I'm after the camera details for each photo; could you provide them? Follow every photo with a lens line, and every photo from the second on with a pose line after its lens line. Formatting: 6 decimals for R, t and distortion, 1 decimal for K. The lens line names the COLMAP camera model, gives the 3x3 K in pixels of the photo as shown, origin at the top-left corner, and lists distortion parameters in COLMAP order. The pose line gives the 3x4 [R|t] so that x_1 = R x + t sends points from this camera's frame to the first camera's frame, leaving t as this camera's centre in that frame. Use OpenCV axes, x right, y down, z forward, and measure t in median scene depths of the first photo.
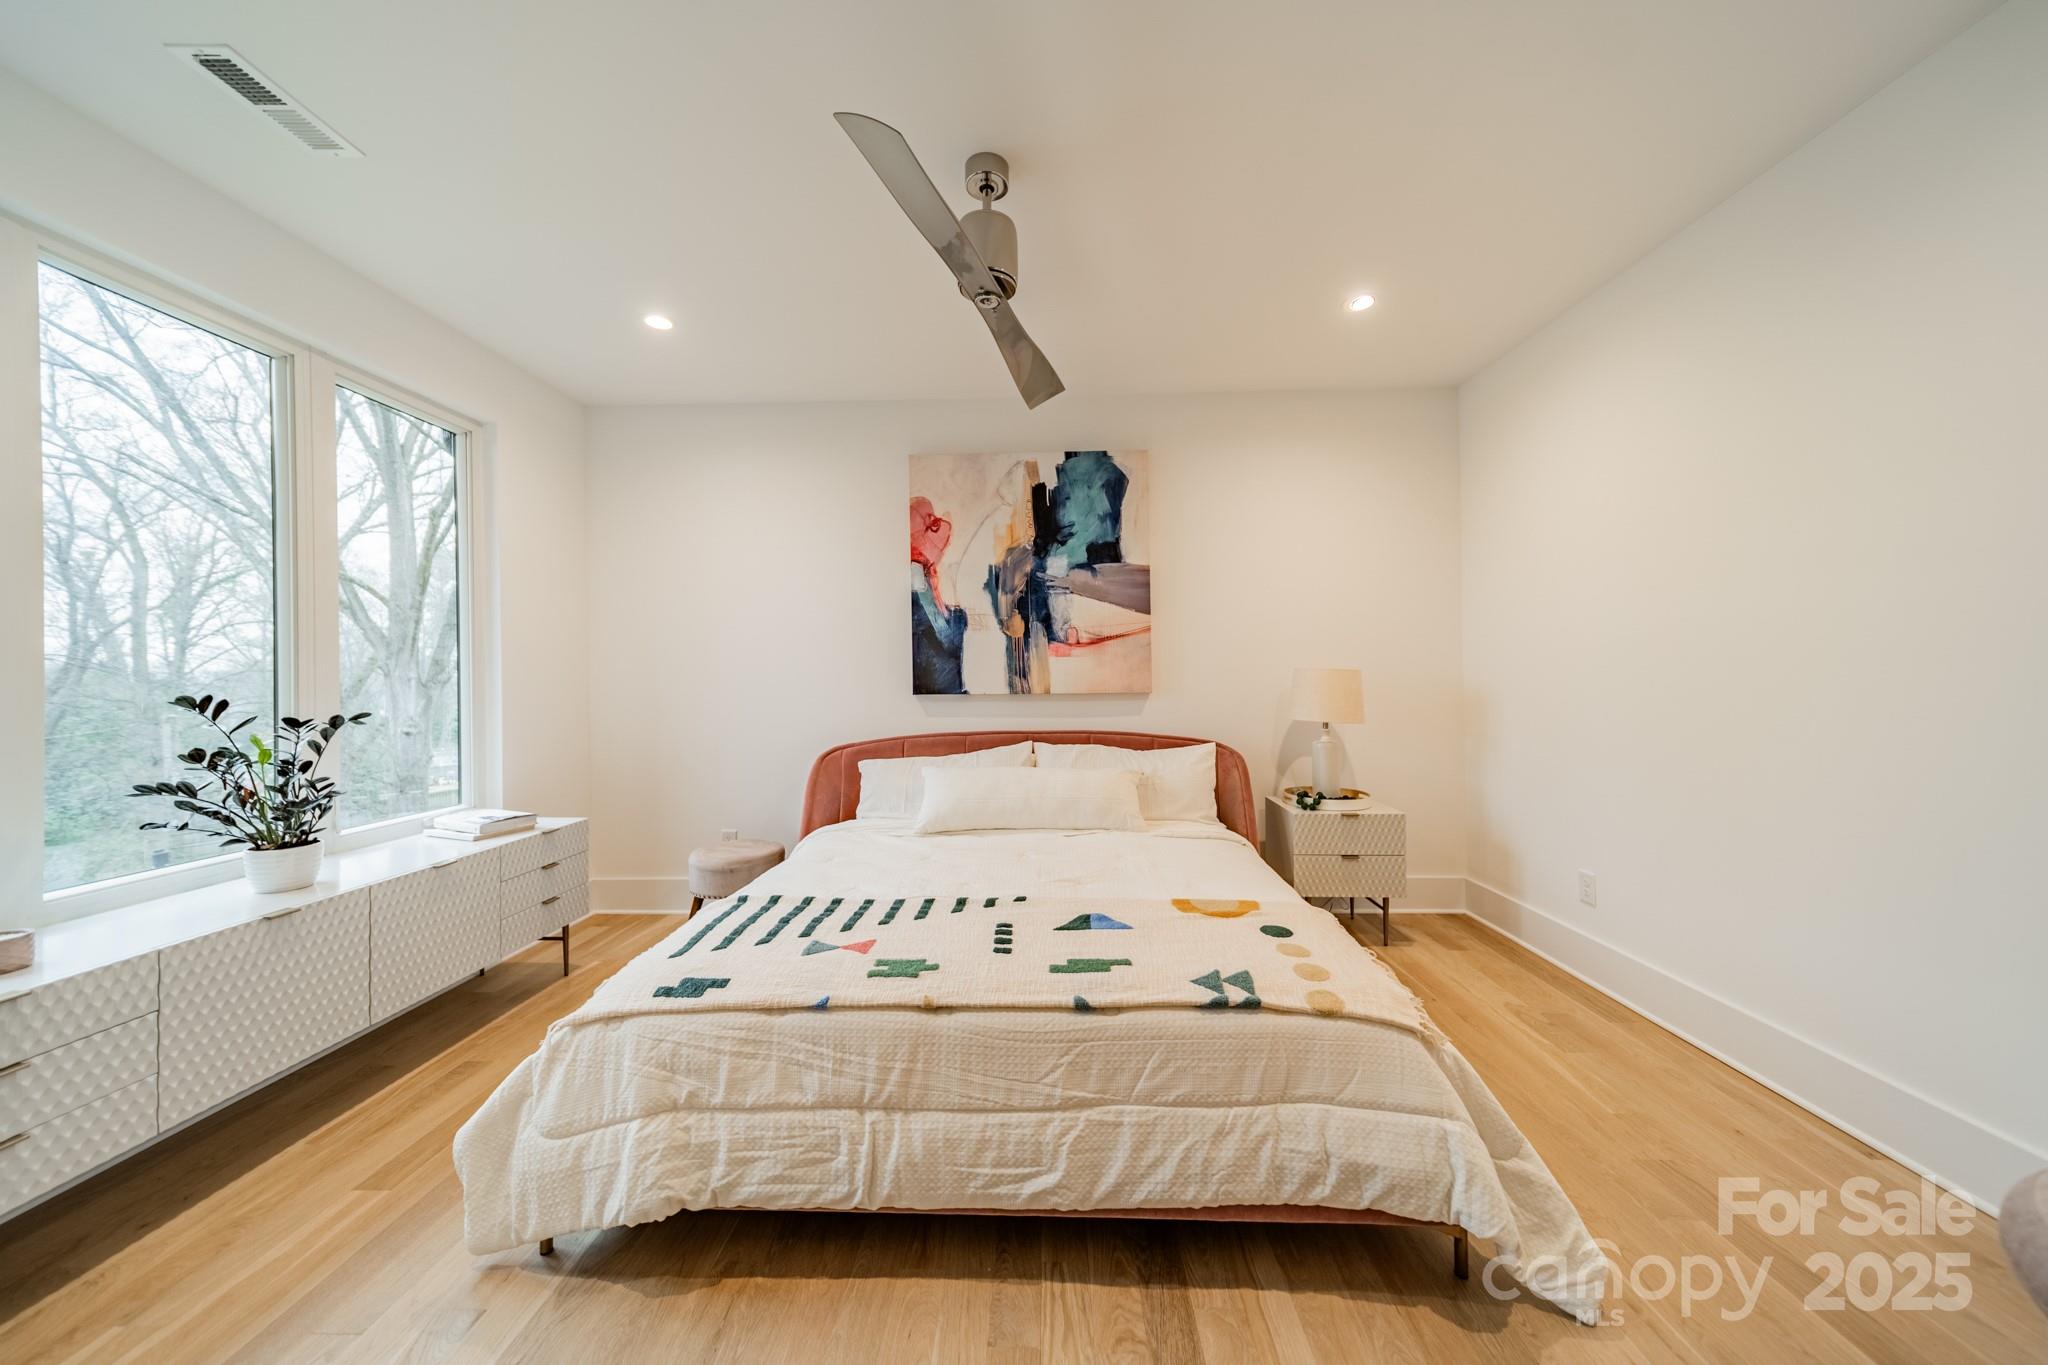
lens RADIAL K [[721.7, 0, 1038.4], [0, 721.7, 681.2], [0, 0, 1]] dist [0.002759, 0.000259]
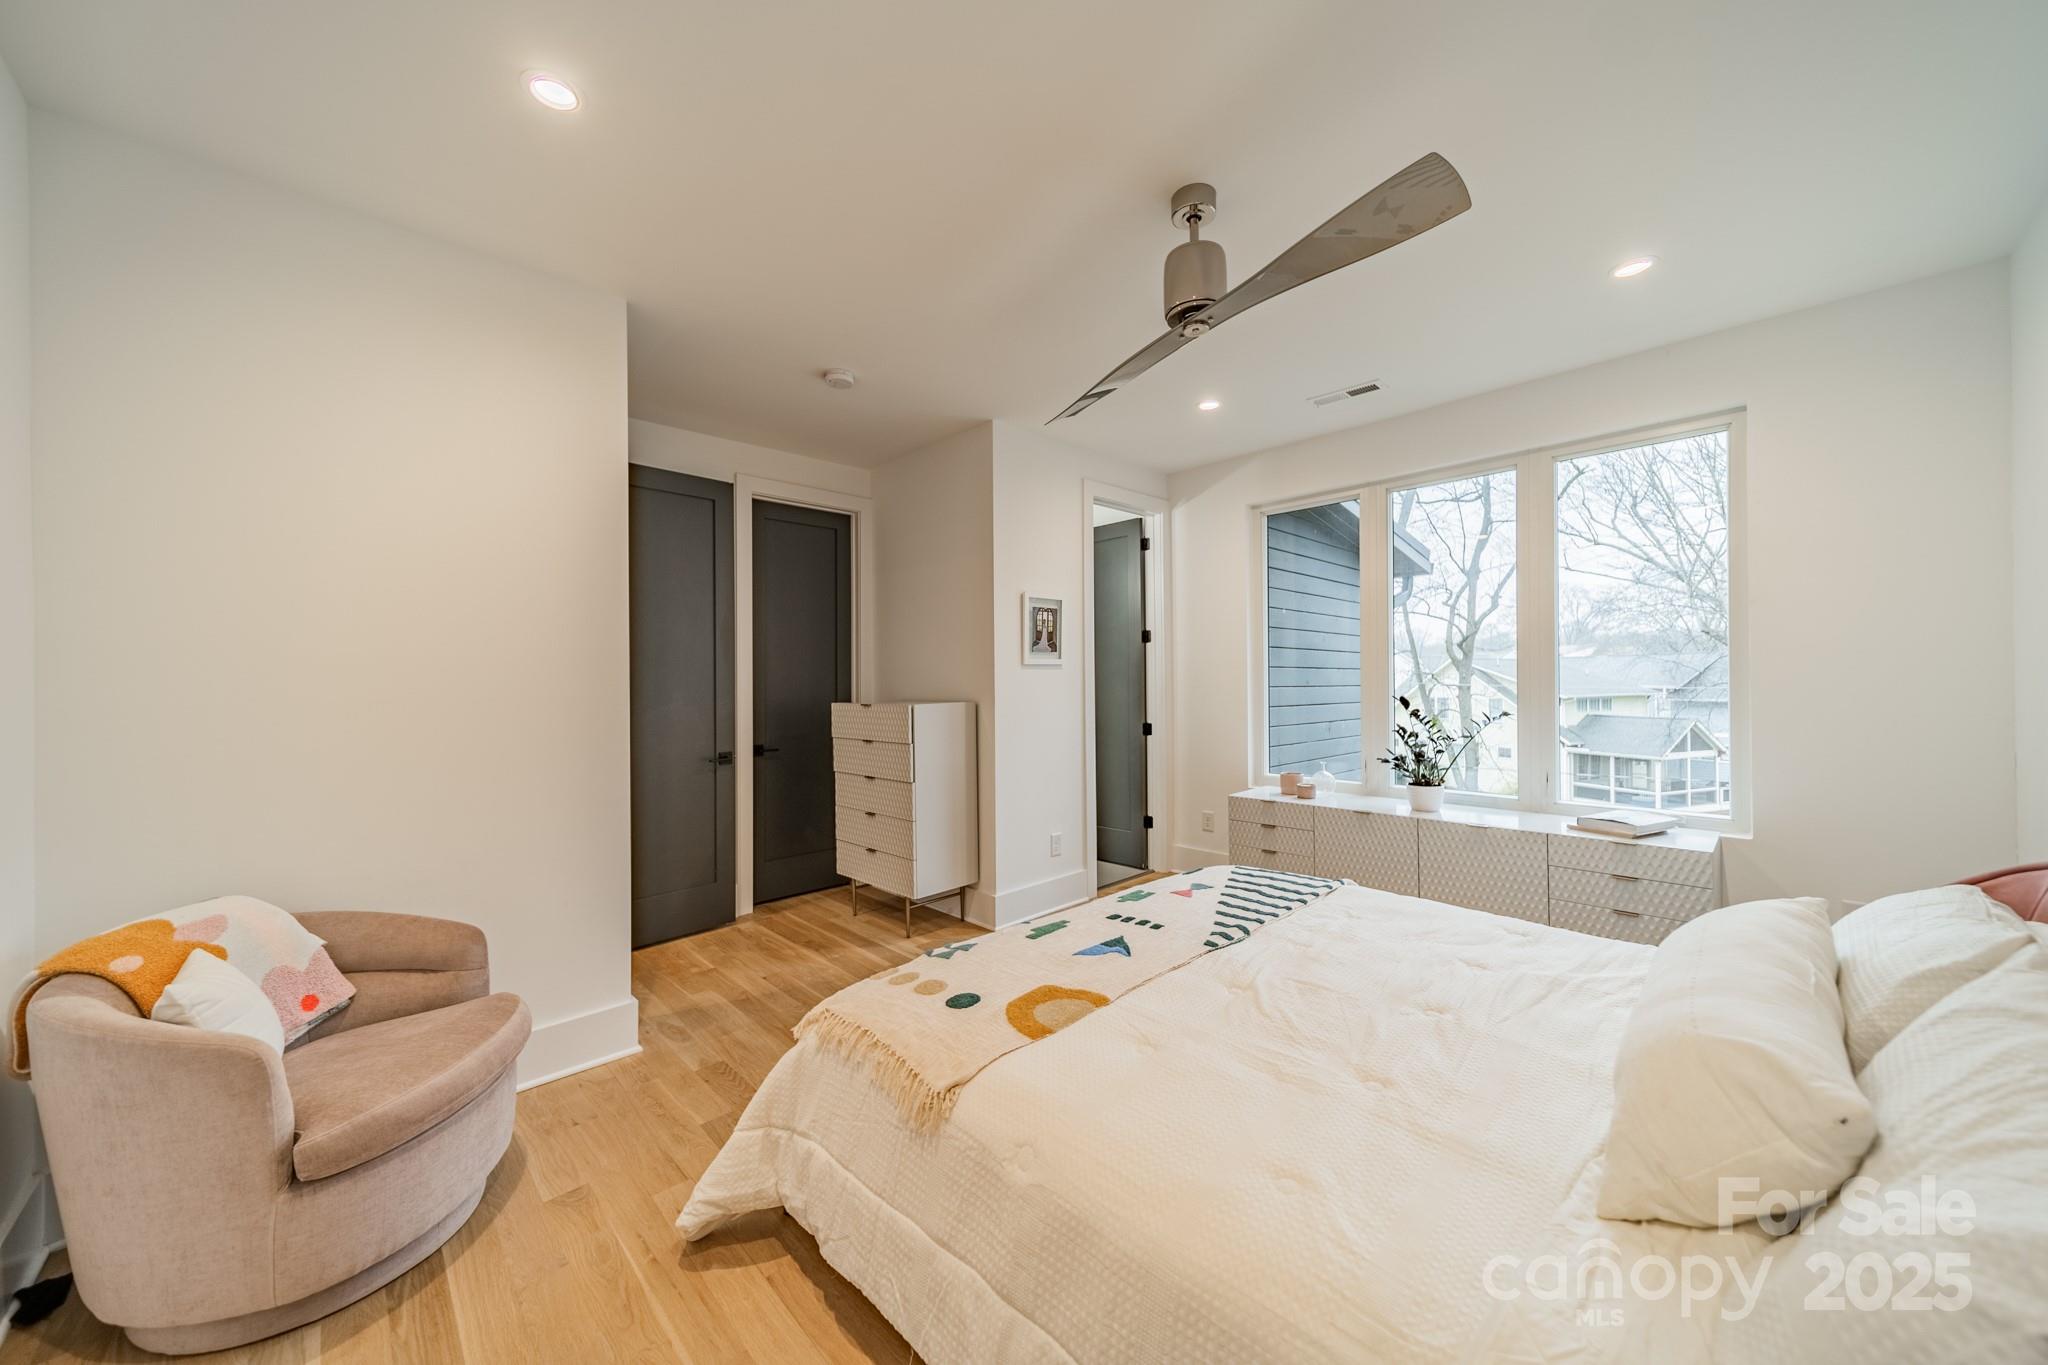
lens RADIAL K [[721.7, 0, 1027.1], [0, 721.7, 681.0], [0, 0, 1]] dist [0.002759, 0.000259]
pose [[-0.700664, 0.013038, -0.713372, 0.571902], [0.013139, 0.999899, 0.005371, -0.030117], [0.713371, -0.005610, -0.700764, 1.064386]]
